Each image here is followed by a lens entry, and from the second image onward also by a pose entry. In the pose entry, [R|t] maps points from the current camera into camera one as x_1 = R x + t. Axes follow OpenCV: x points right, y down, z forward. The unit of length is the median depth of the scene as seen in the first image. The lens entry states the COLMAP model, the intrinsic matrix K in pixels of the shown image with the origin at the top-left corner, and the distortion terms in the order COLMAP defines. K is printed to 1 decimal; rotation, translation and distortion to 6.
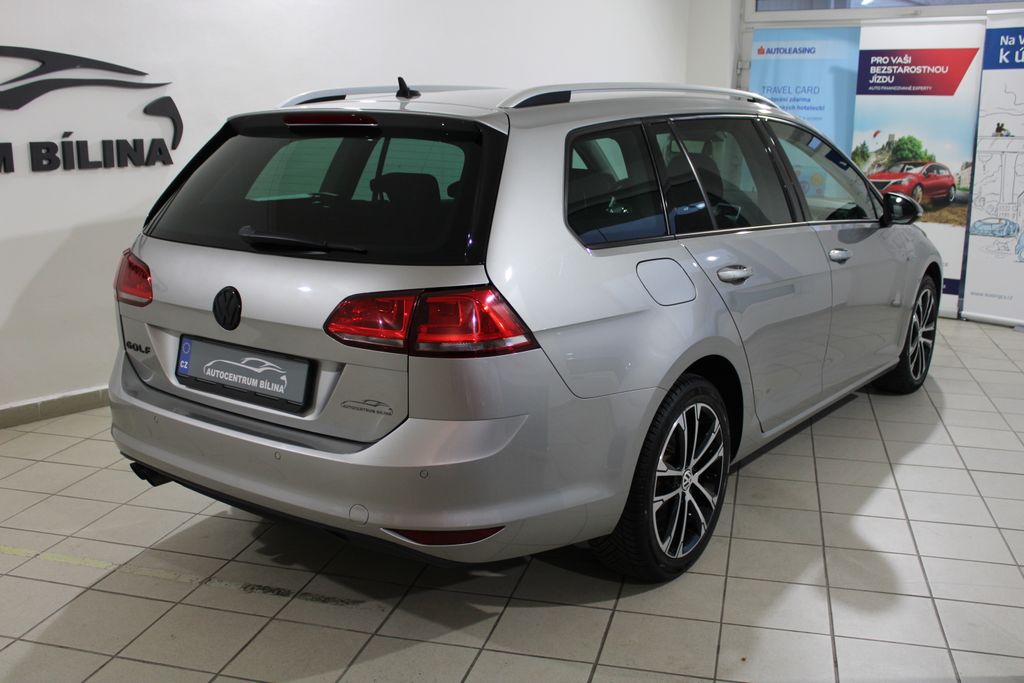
lens RADIAL K [[1026.6, 0, 522.4], [0, 1026.6, 346.0], [0, 0, 1]] dist [-0.154111, 0.173969]
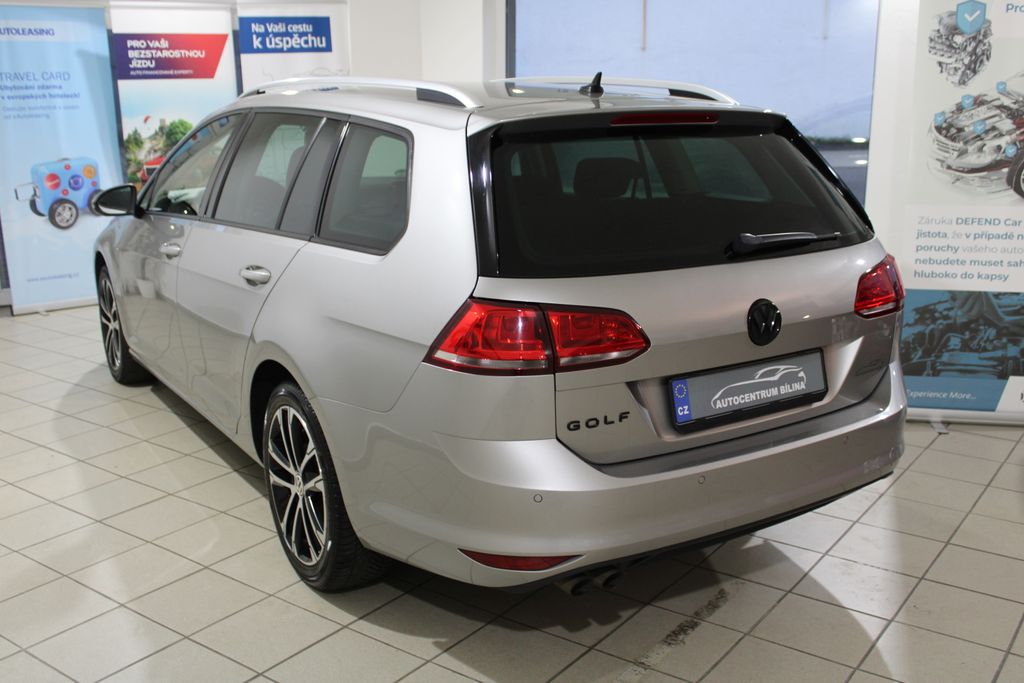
lens RADIAL K [[1026.6, 0, 522.4], [0, 1026.6, 346.0], [0, 0, 1]] dist [-0.154111, 0.173969]
pose [[0.377405, -0.234762, 0.895797, -0.447174], [0.214661, 0.963163, 0.161979, -0.079153], [-0.900825, 0.131161, 0.413897, 0.297922]]
